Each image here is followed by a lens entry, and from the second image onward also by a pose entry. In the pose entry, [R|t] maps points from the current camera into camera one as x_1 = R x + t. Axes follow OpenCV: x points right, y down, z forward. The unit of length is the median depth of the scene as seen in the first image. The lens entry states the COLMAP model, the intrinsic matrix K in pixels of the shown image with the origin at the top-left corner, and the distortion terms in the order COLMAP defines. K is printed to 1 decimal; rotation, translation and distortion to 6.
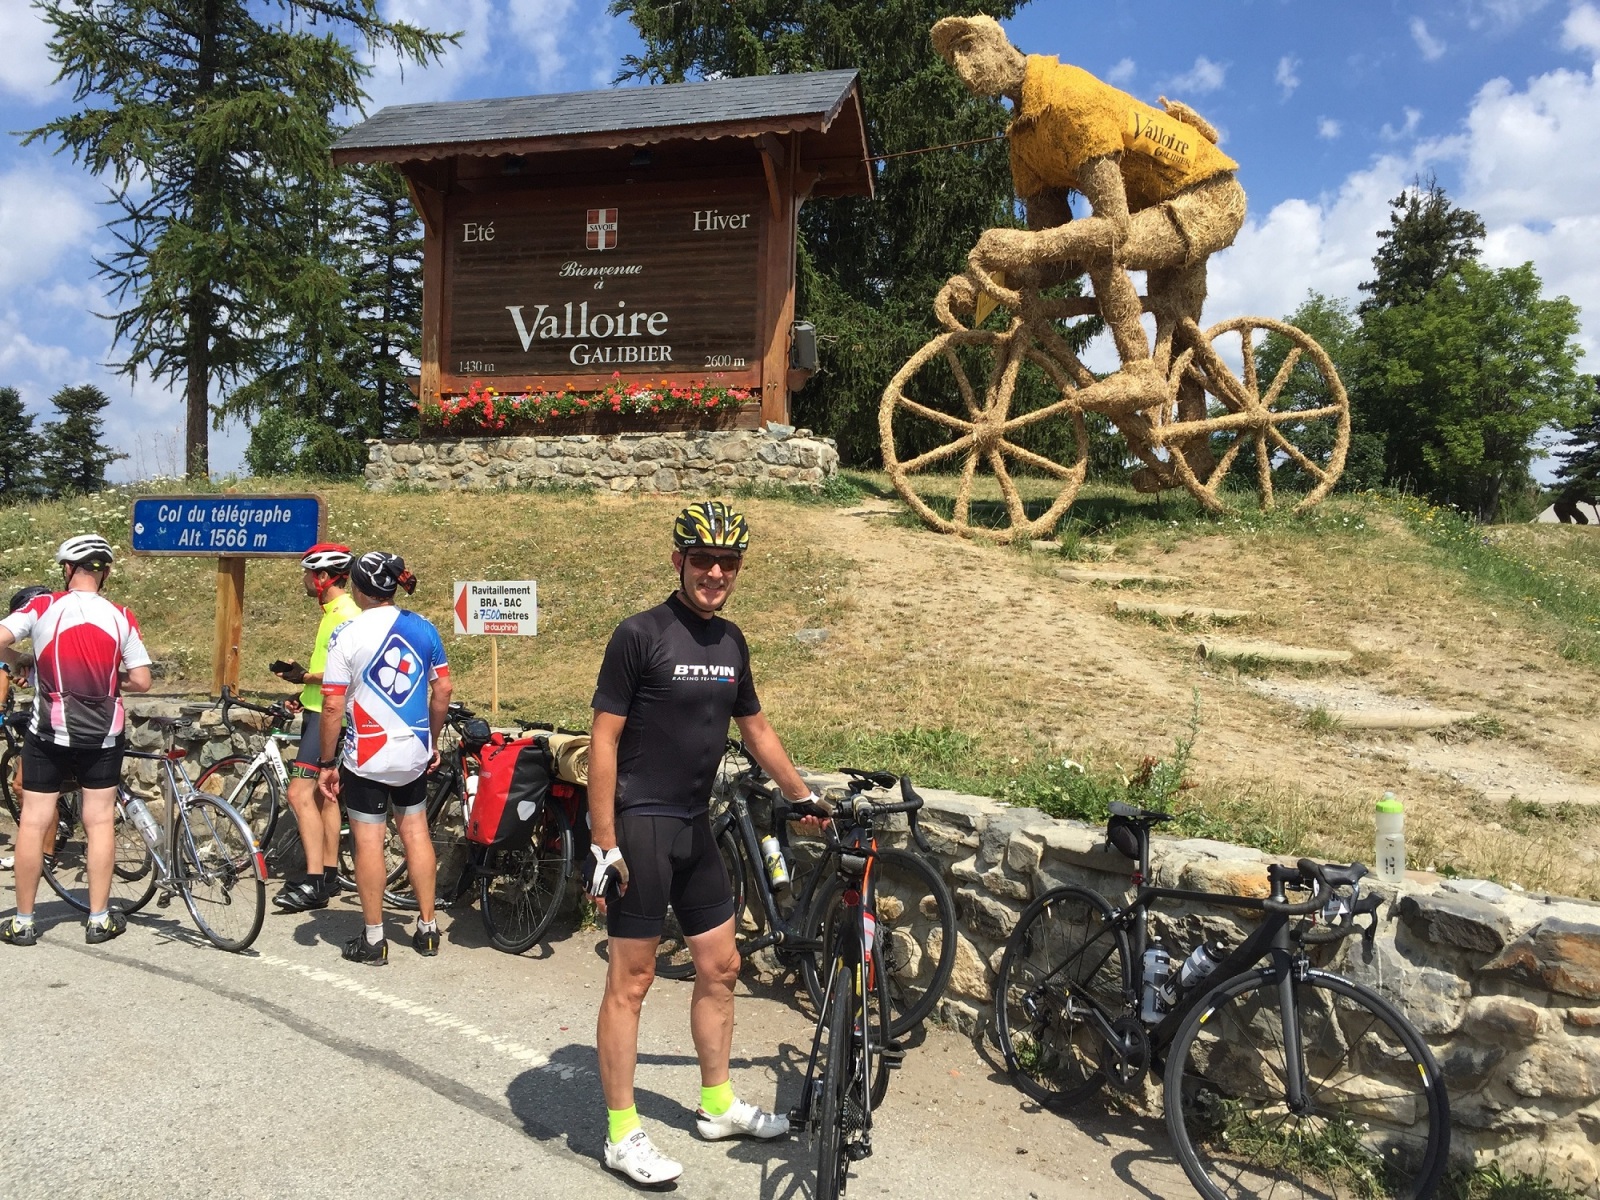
lens RADIAL K [[1347.2, 0, 790.1], [0, 1347.2, 602.4], [0, 0, 1]] dist [0.071502, -0.075271]
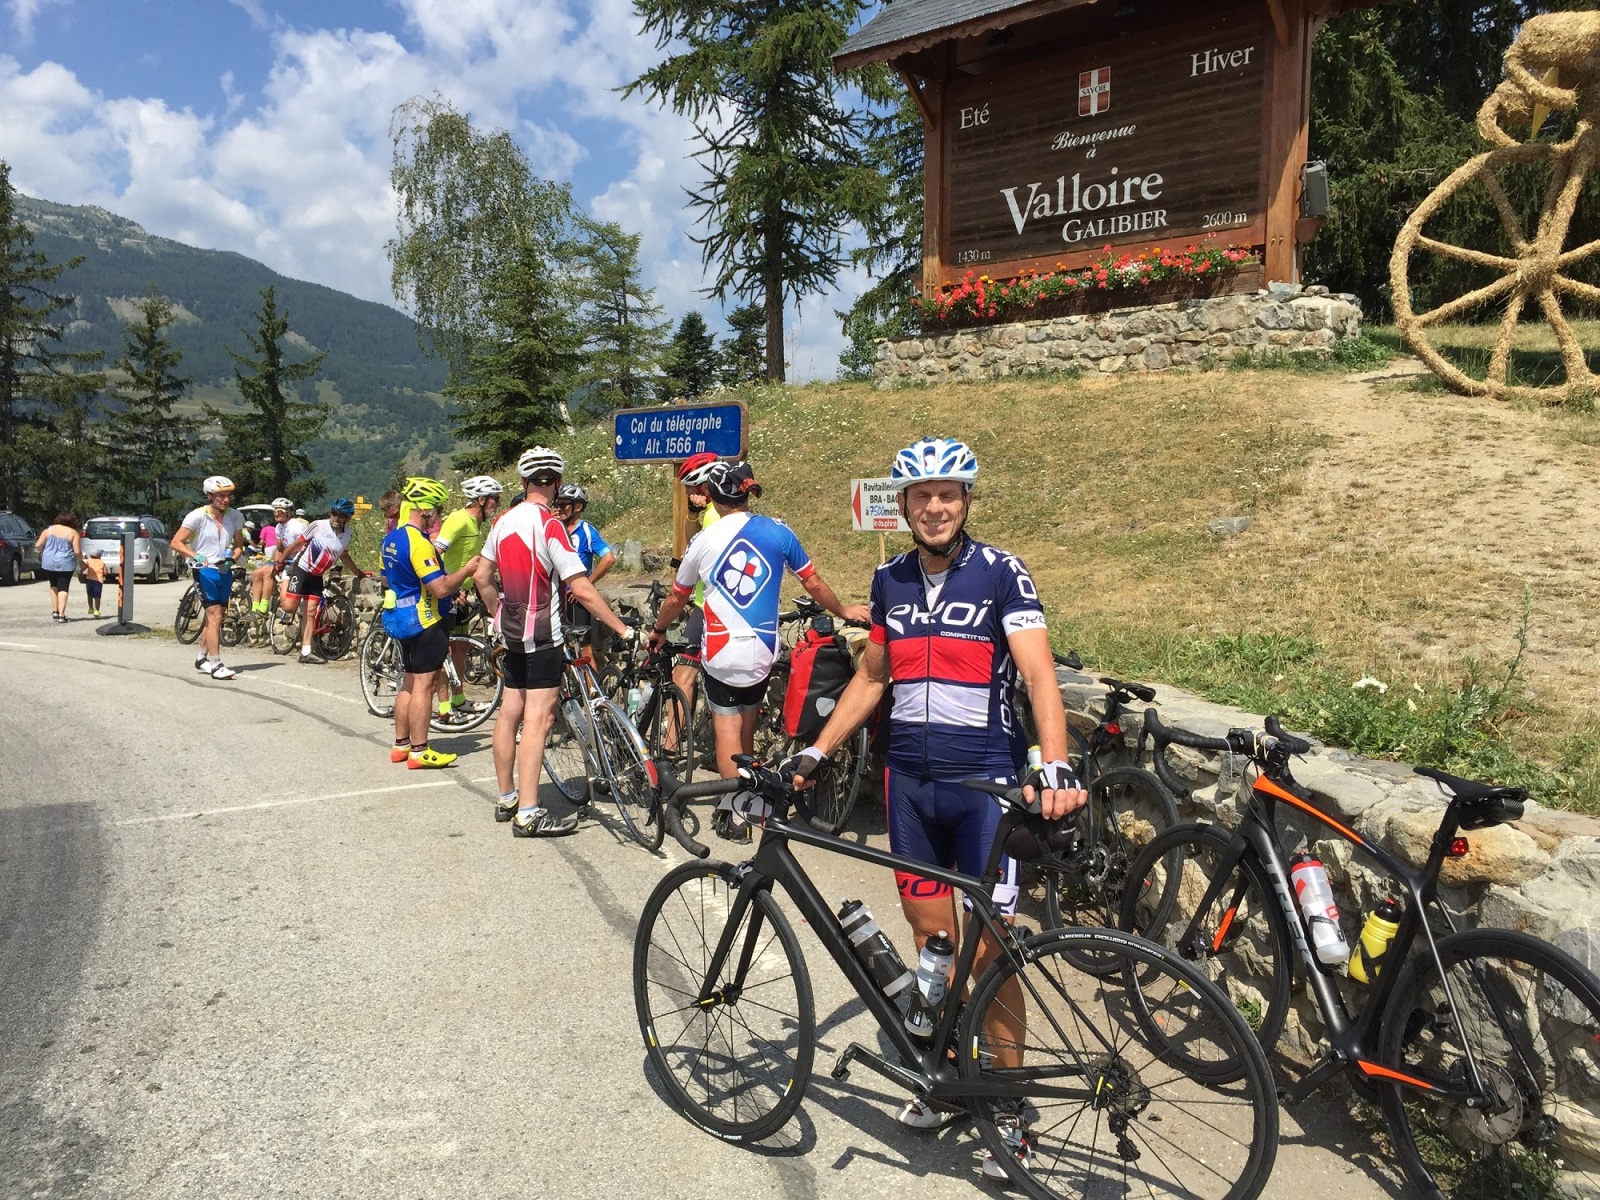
lens RADIAL K [[1347.2, 0, 805.1], [0, 1347.2, 591.5], [0, 0, 1]] dist [0.071502, -0.075271]
pose [[0.897216, 0.003793, -0.441576, 0.102857], [0.030747, 0.997000, 0.071037, -0.002540], [0.440521, -0.077313, 0.894407, 0.038354]]
